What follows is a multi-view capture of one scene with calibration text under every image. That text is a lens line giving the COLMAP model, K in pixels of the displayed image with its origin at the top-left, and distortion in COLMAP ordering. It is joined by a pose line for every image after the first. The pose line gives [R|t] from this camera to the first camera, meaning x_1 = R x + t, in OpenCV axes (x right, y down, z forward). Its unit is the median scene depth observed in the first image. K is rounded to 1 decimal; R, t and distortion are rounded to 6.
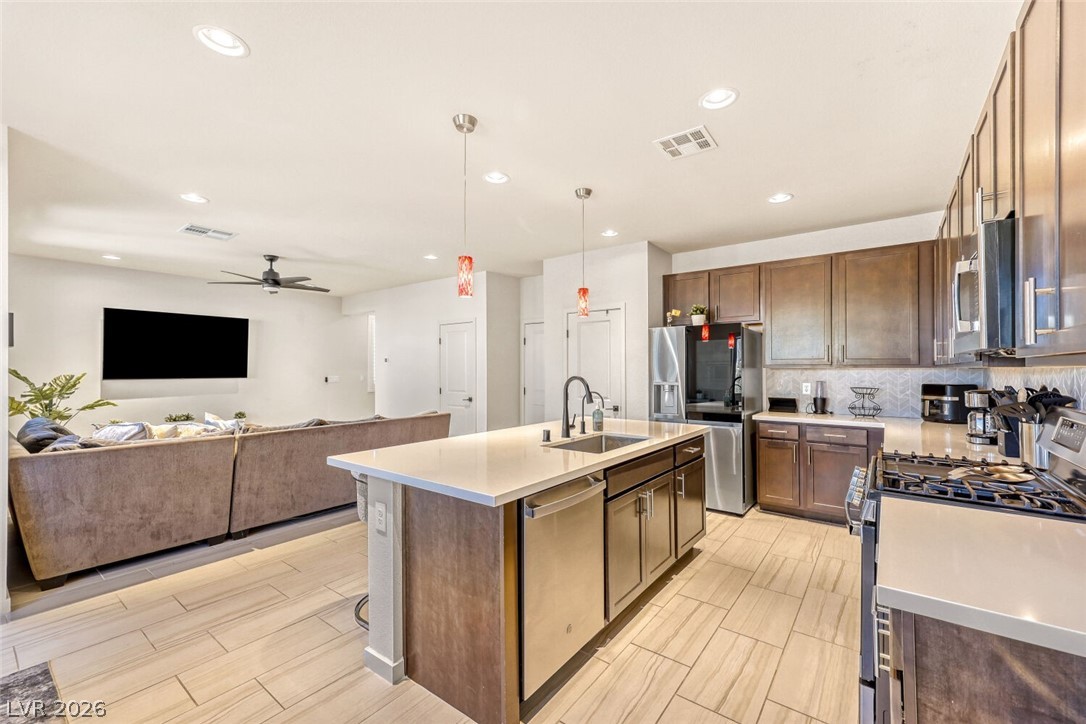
lens RADIAL K [[445.3, 0, 547.0], [0, 445.3, 365.7], [0, 0, 1]] dist [0.002504, 0.000345]
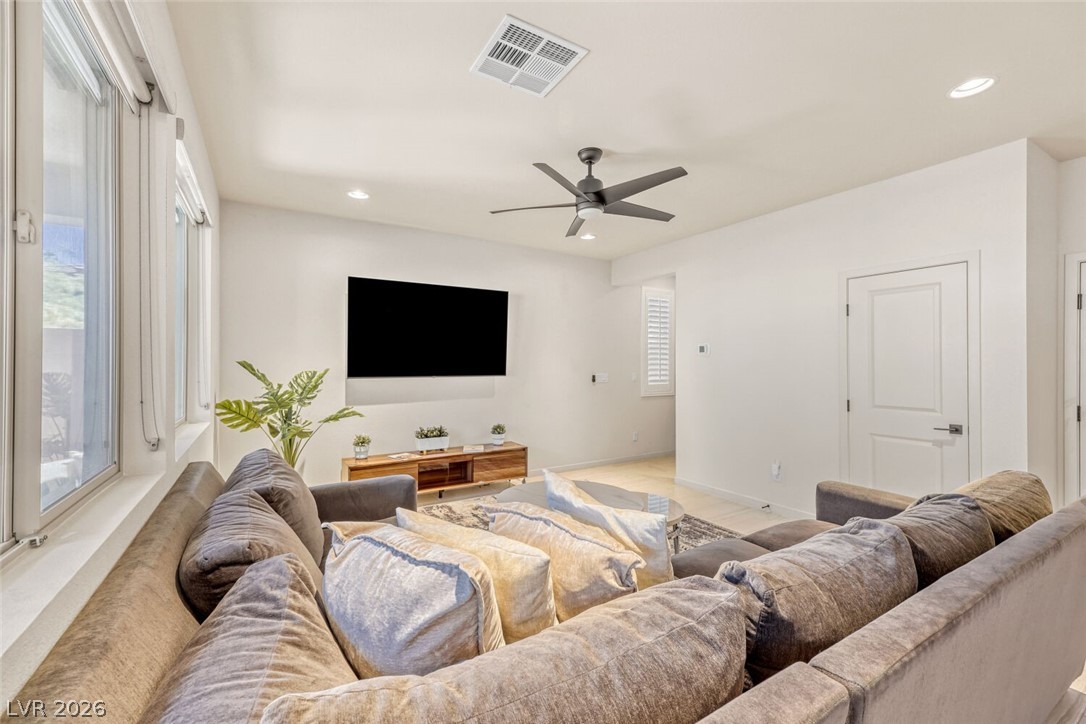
lens RADIAL K [[453.3, 0, 543.0], [0, 453.3, 362.0], [0, 0, 1]] dist [0.009903, 0.000416]
pose [[0.931051, -0.000528, -0.364888, -0.483334], [0.001473, 0.999996, 0.002311, 0.004994], [0.364885, -0.002689, 0.931049, 0.482460]]
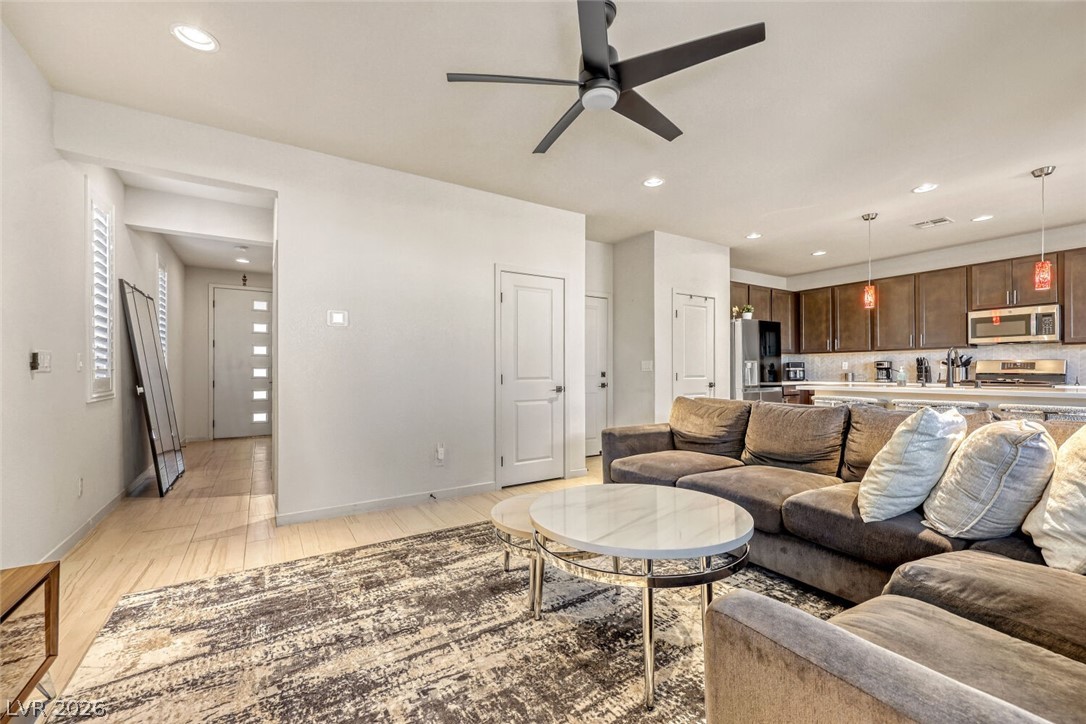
lens RADIAL K [[445.3, 0, 547.0], [0, 445.3, 365.7], [0, 0, 1]] dist [0.002504, 0.000345]
pose [[0.363298, 0.009145, 0.931628, -1.002909], [-0.003018, 0.999958, -0.008639, 0.055041], [-0.931668, 0.000327, 0.363311, 0.925400]]
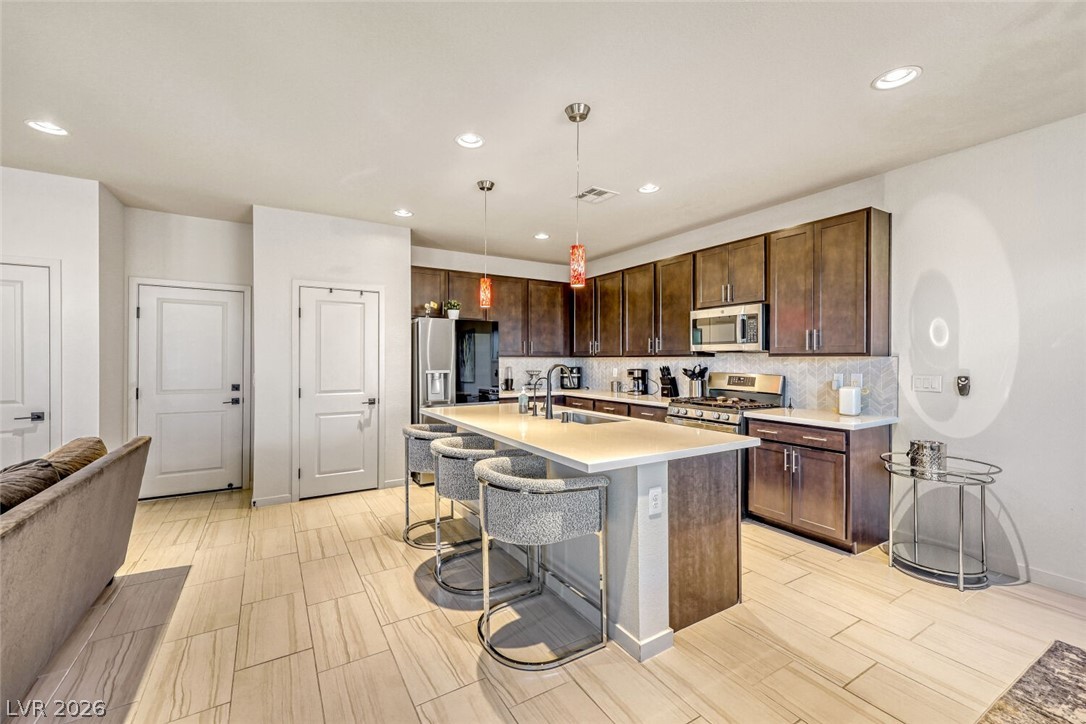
lens RADIAL K [[450.1, 0, 537.8], [0, 450.1, 359.4], [0, 0, 1]] dist [0.011806, 0.000170]
pose [[0.379027, -0.000078, 0.925386, -0.535223], [-0.007733, 0.999965, 0.003252, 0.004639], [-0.925353, -0.008388, 0.379013, 0.319891]]
